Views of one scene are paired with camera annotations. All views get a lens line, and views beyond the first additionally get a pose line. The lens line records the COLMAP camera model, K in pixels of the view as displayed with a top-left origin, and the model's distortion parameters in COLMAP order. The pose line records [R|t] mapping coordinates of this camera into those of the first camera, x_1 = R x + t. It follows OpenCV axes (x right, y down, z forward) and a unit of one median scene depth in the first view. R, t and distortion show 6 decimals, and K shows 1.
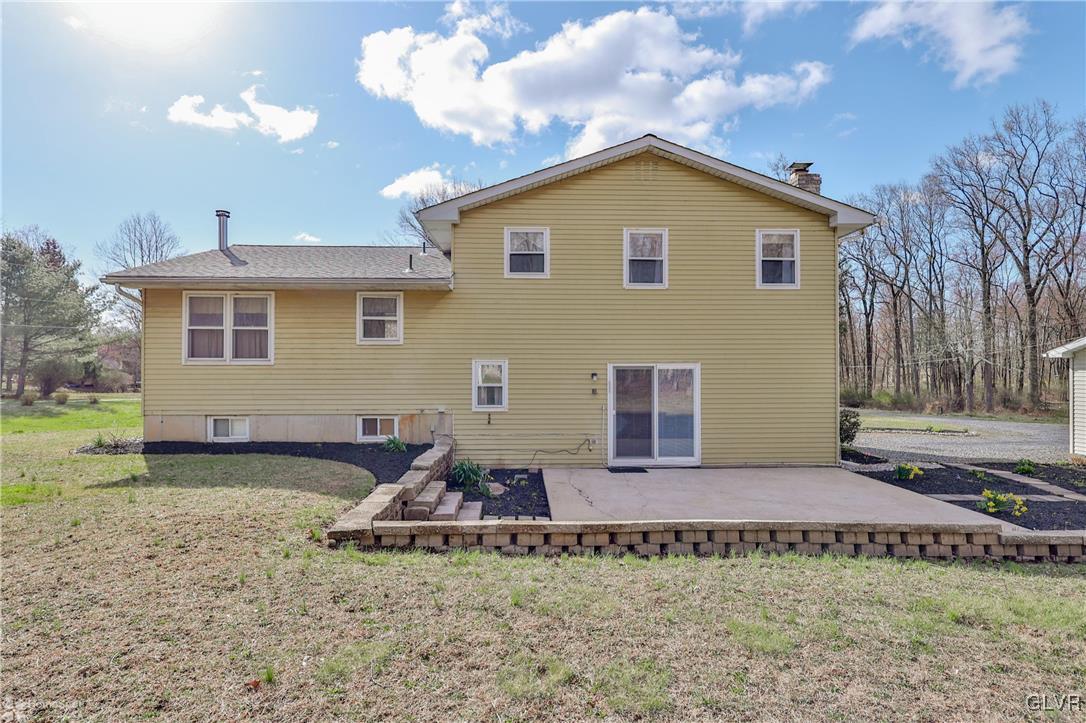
lens RADIAL K [[543.7, 0, 552.7], [0, 543.7, 366.6], [0, 0, 1]] dist [-0.001393, 0.000752]
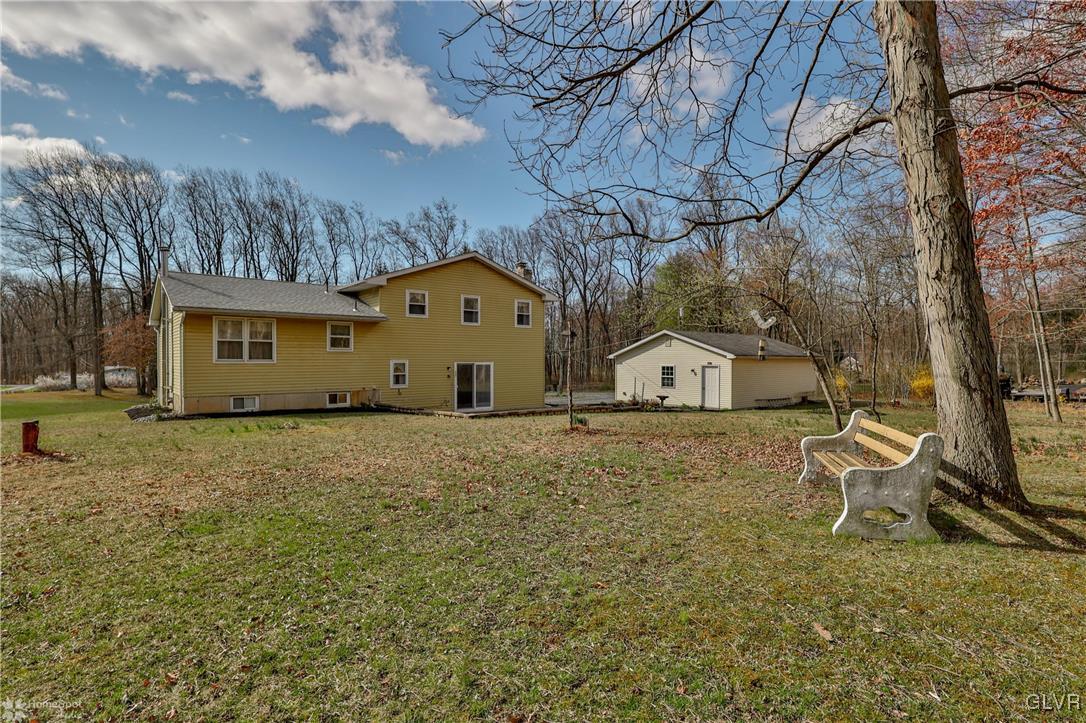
lens RADIAL K [[532.5, 0, 535.0], [0, 532.5, 362.0], [0, 0, 1]] dist [-0.002395, -0.000058]
pose [[0.800809, -0.001873, 0.598917, -0.823935], [-0.002798, 0.999972, 0.006869, -0.020107], [-0.598914, -0.007177, 0.800781, -0.734141]]
